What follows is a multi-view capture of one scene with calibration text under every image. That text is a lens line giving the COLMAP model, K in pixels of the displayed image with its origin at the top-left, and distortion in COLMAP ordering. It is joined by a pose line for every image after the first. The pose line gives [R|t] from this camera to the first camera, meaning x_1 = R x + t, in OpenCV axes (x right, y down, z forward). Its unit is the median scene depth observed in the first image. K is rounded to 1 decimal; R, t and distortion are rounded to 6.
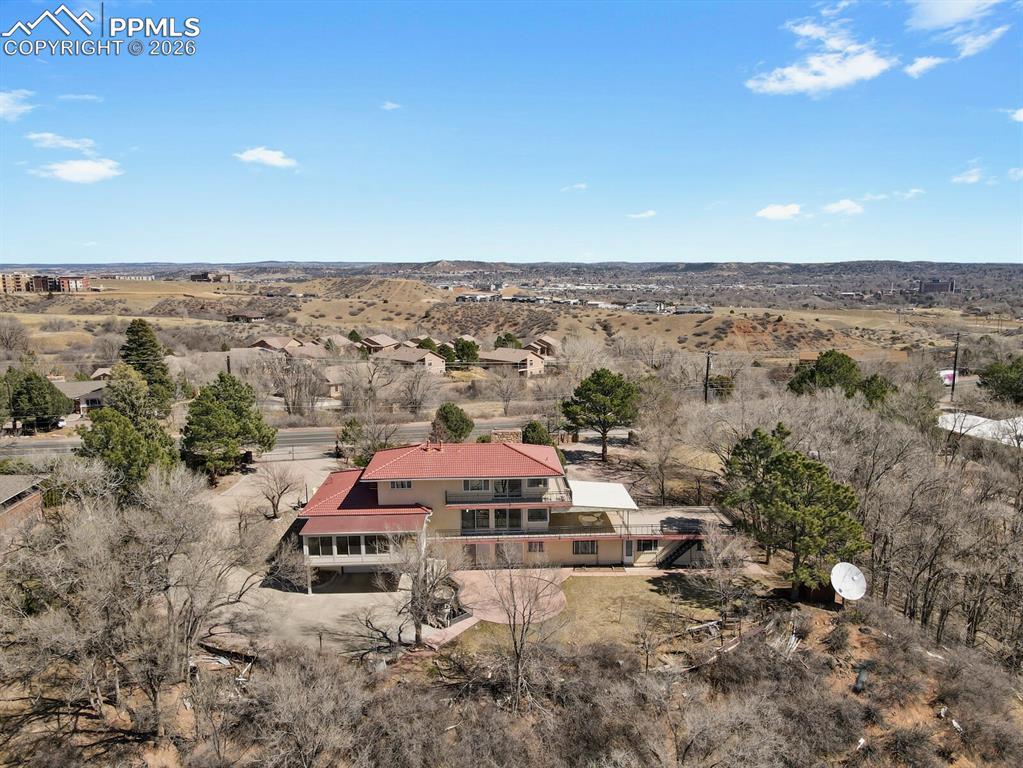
lens RADIAL K [[750.9, 0, 511.5], [0, 750.9, 384.0], [0, 0, 1]] dist [-0.007394, 0.054821]
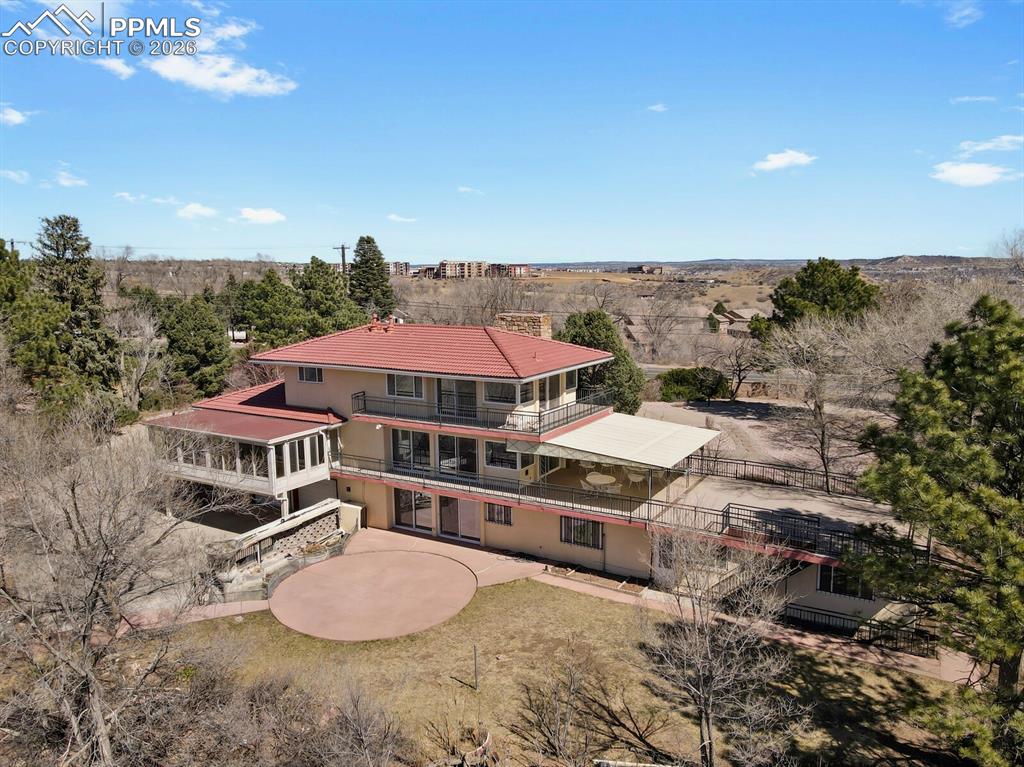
lens RADIAL K [[751.7, 0, 512.0], [0, 751.7, 383.5], [0, 0, 1]] dist [-0.007394, 0.054821]
pose [[0.842773, 0.082754, -0.531870, 0.320598], [-0.081794, 0.996325, 0.025412, 0.108586], [0.532019, 0.022087, 0.846445, 0.543533]]
